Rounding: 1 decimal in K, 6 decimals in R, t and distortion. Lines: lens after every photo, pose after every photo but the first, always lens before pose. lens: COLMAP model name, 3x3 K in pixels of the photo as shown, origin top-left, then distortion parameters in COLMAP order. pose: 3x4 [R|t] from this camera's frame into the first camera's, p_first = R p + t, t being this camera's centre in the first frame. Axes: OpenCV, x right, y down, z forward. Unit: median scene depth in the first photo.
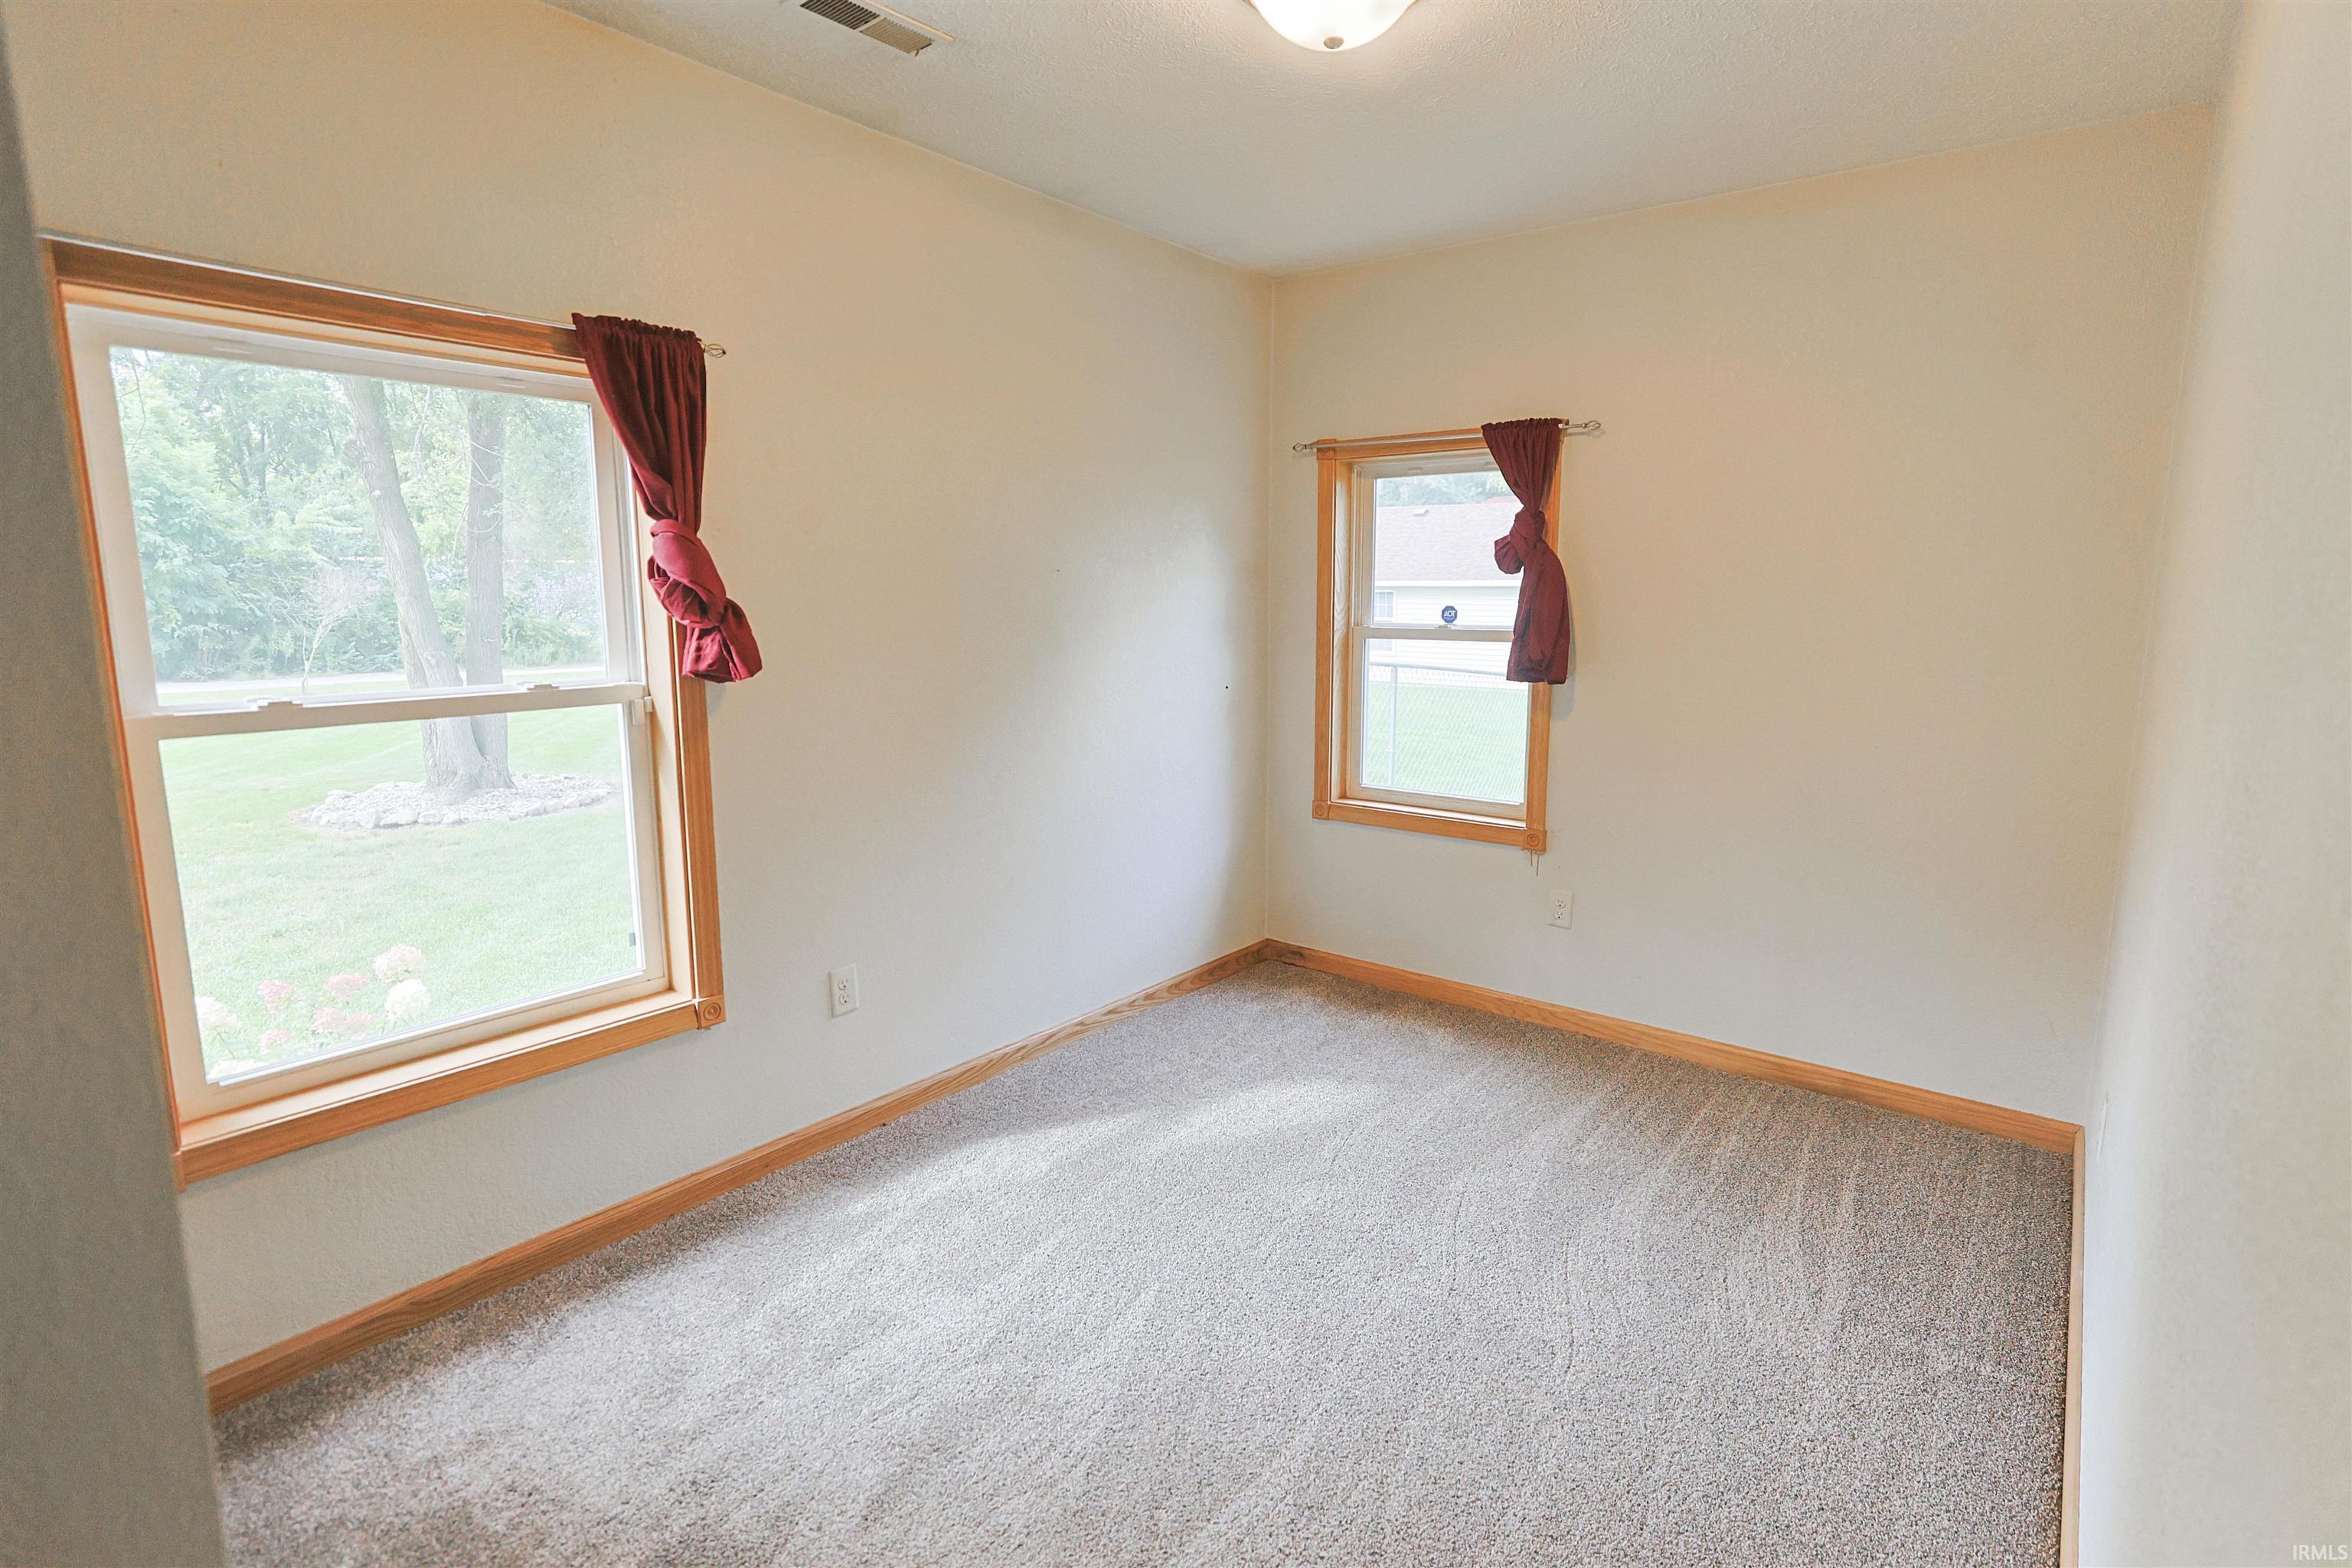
lens RADIAL K [[1126.9, 0, 1163.5], [0, 1126.9, 787.4], [0, 0, 1]] dist [-0.015984, 0.013285]
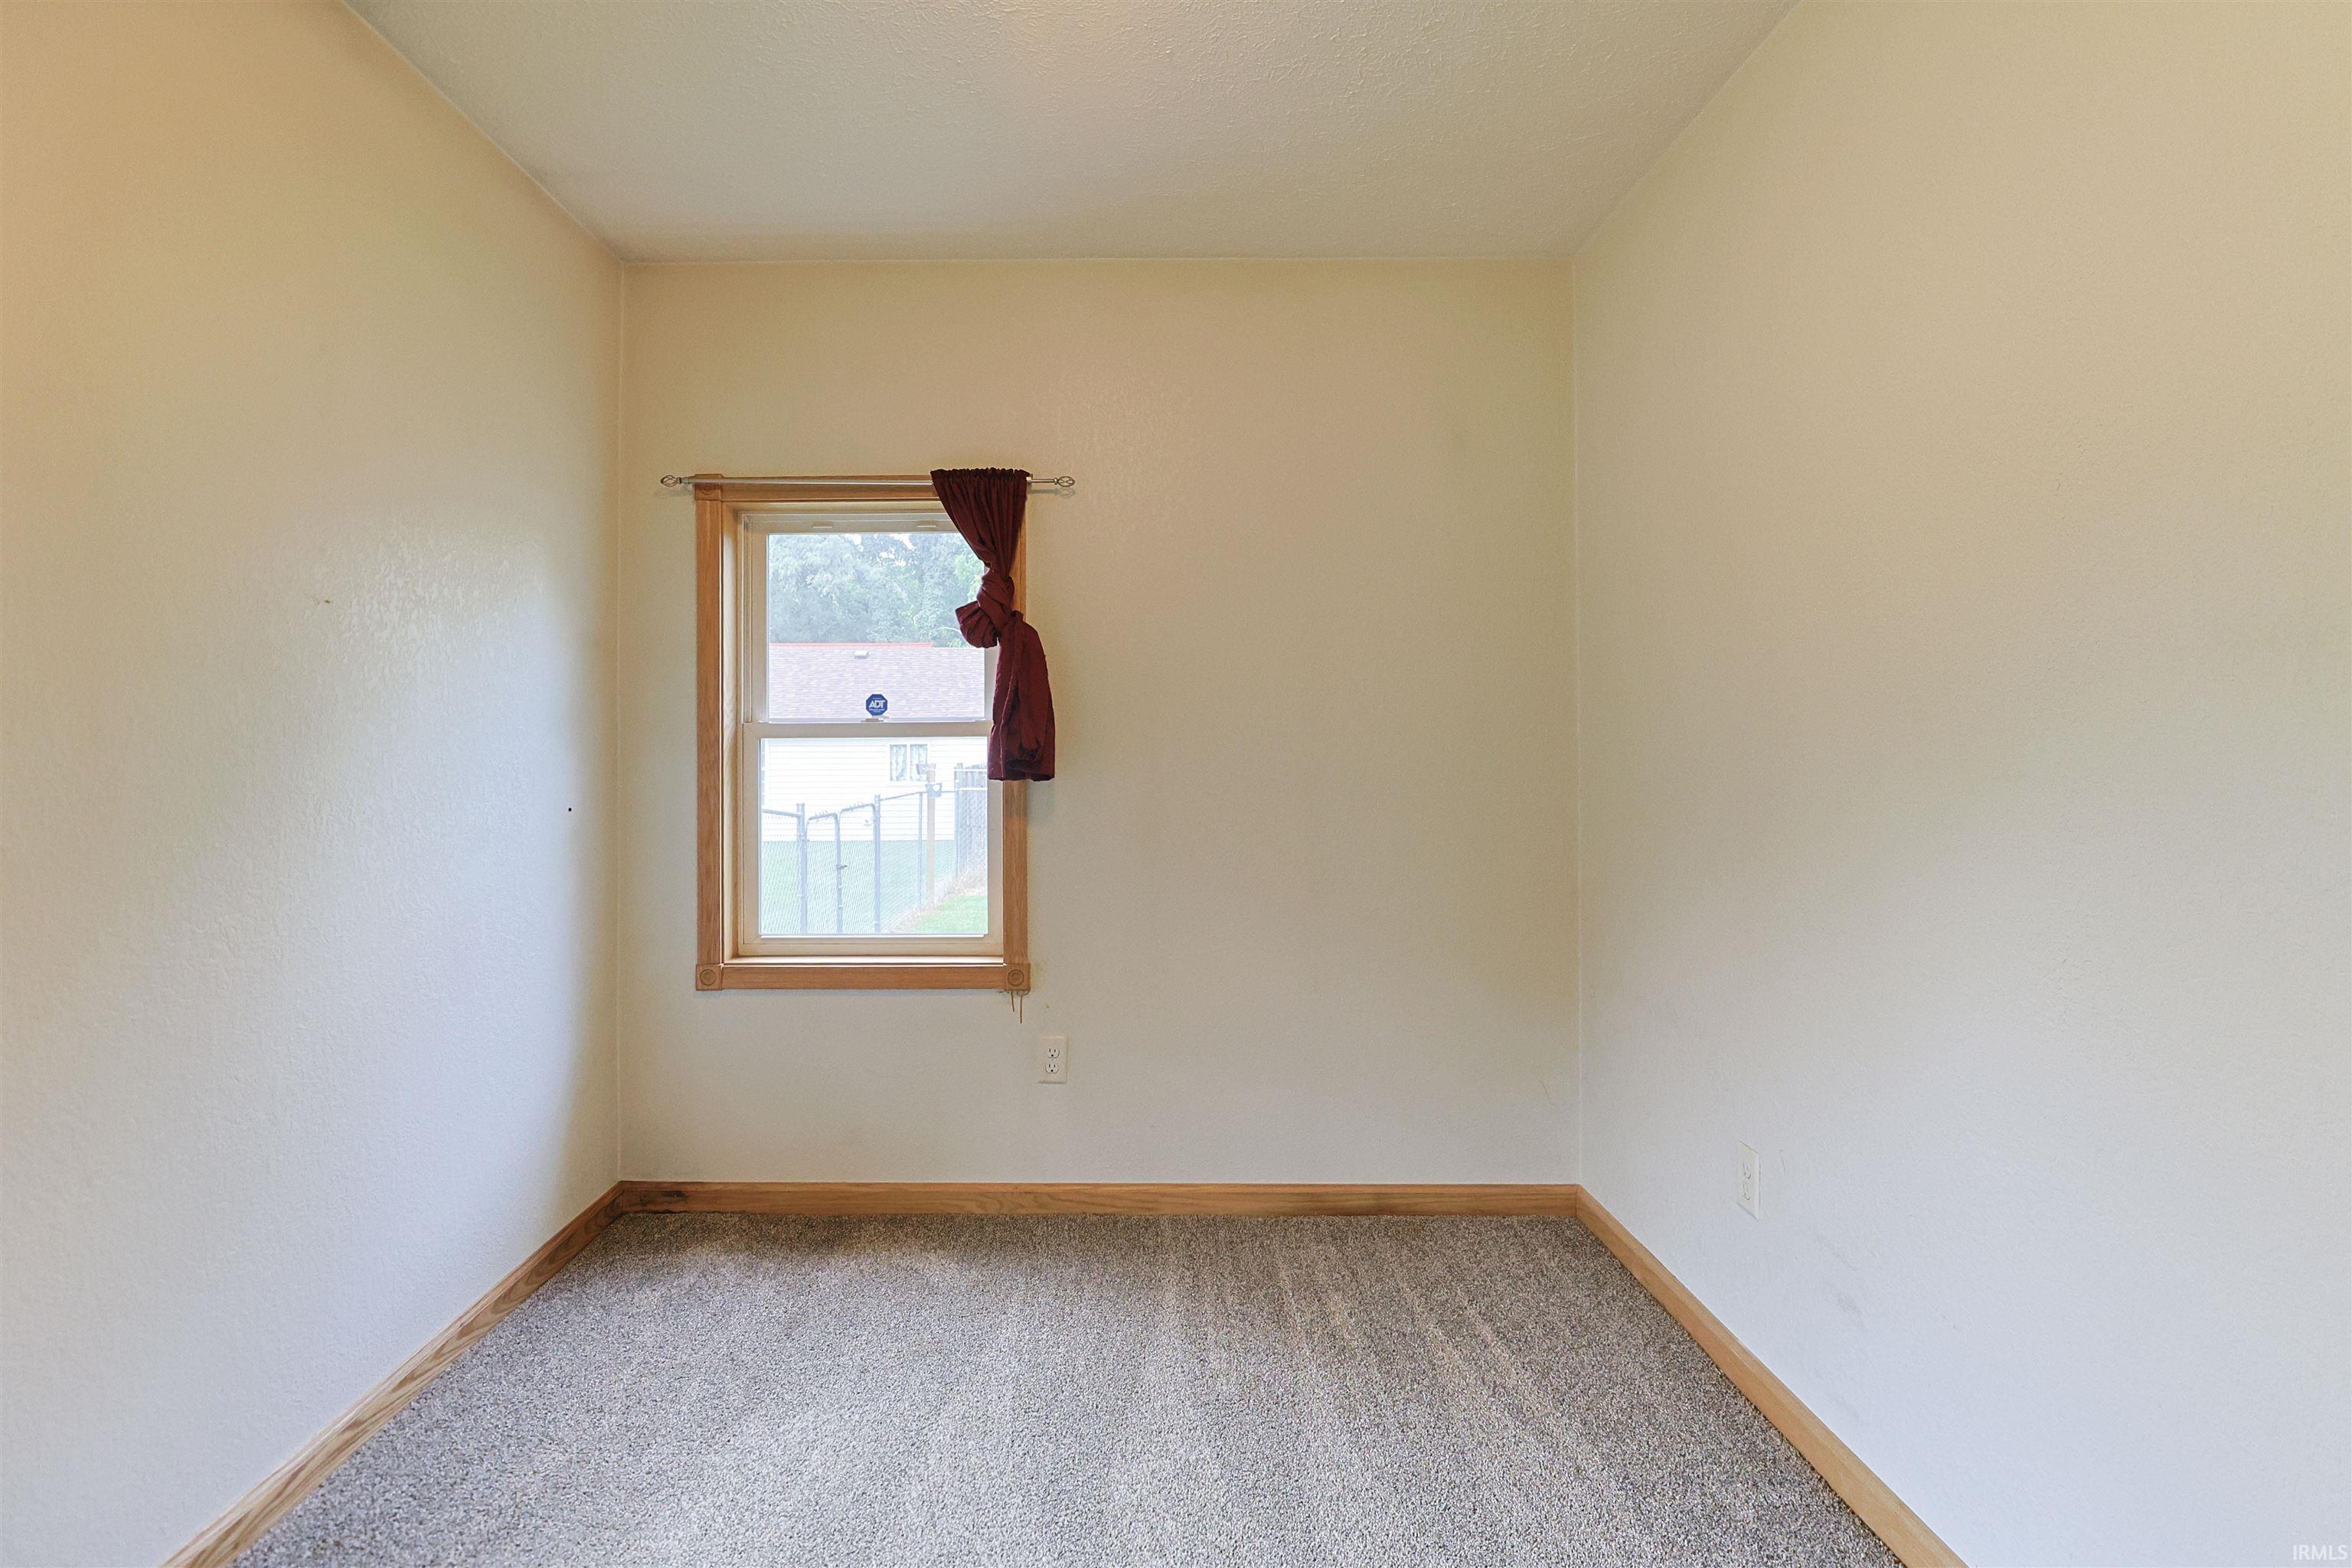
lens RADIAL K [[1195.0, 0, 1171.0], [0, 1195.0, 726.2], [0, 0, 1]] dist [-0.004560, 0.000793]
pose [[0.787415, -0.000103, 0.616423, -0.109805], [0.110395, 0.983856, -0.140853, 0.002707], [-0.606457, 0.178960, 0.774715, 0.239005]]
